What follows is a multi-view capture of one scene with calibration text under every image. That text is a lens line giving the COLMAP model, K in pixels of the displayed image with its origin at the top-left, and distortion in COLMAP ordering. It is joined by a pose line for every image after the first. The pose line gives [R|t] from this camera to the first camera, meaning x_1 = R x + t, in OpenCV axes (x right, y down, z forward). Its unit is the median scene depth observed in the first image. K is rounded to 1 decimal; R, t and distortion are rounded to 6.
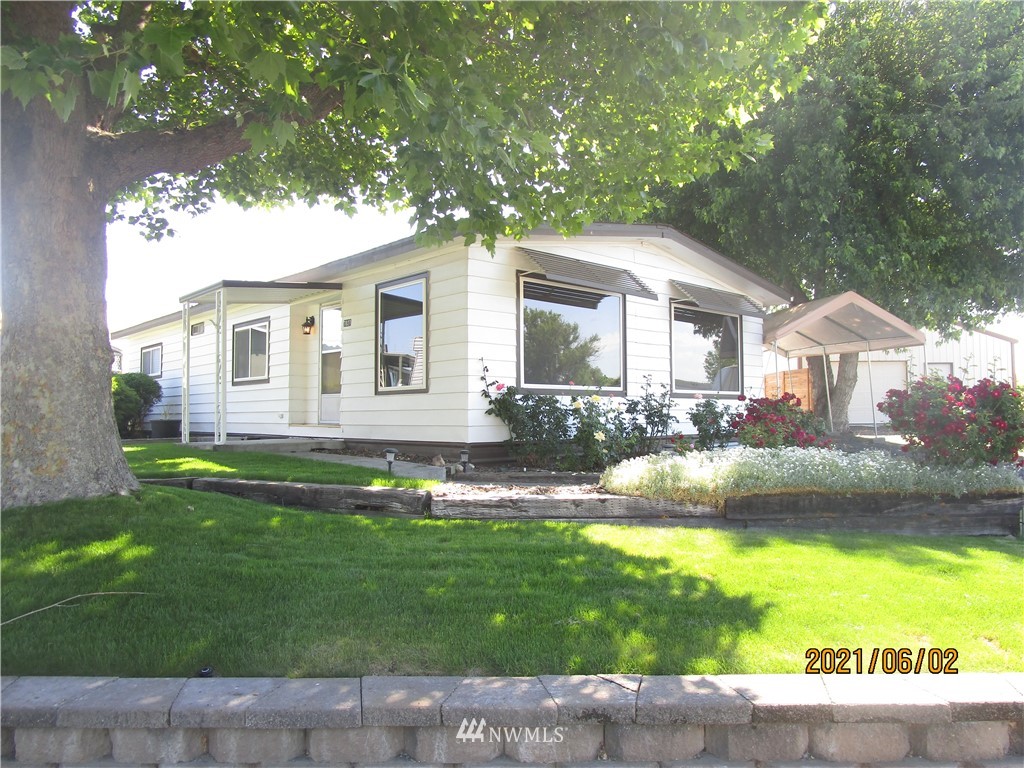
lens RADIAL K [[740.3, 0, 515.2], [0, 740.3, 382.4], [0, 0, 1]] dist [-0.027127, 0.003396]
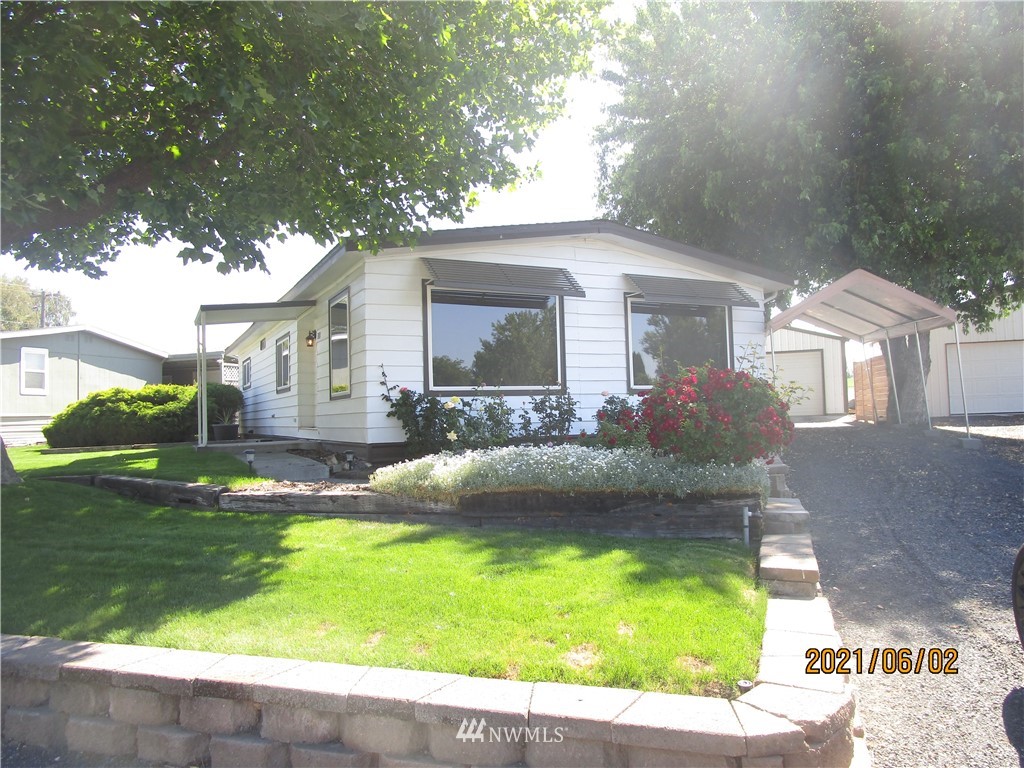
lens RADIAL K [[740.3, 0, 515.2], [0, 740.3, 382.4], [0, 0, 1]] dist [-0.027127, 0.003396]
pose [[0.963651, -0.034038, -0.264987, 0.635616], [0.034903, 0.999390, -0.001445, 0.002295], [0.264874, -0.007856, 0.964251, 0.023771]]
